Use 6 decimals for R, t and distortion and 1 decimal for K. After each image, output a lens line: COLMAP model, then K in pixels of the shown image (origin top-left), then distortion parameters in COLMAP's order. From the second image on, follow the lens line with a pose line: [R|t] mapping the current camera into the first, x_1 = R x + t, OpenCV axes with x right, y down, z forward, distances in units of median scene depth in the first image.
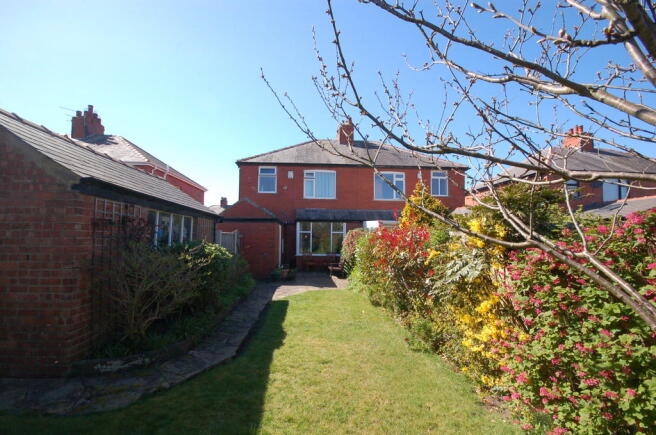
lens RADIAL K [[286.0, 0, 329.4], [0, 286.0, 218.4], [0, 0, 1]] dist [-0.014703, -0.000648]
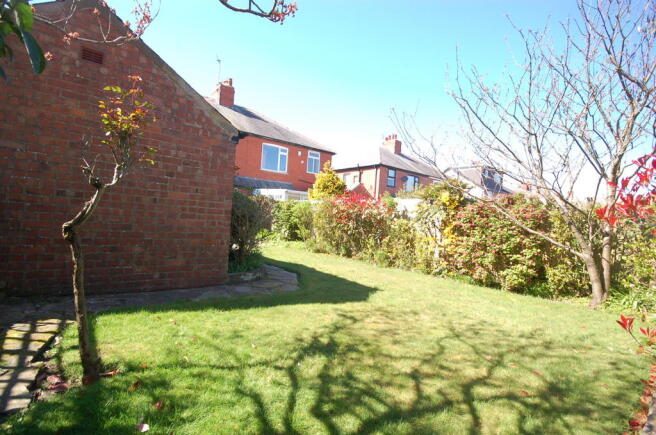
lens RADIAL K [[311.2, 0, 326.0], [0, 311.2, 216.6], [0, 0, 1]] dist [-0.000647, 0.000061]
pose [[0.821194, 0.049446, 0.568503, -1.365215], [-0.094587, 0.994252, 0.050154, 0.130258], [-0.562756, -0.094959, 0.821151, -0.418036]]
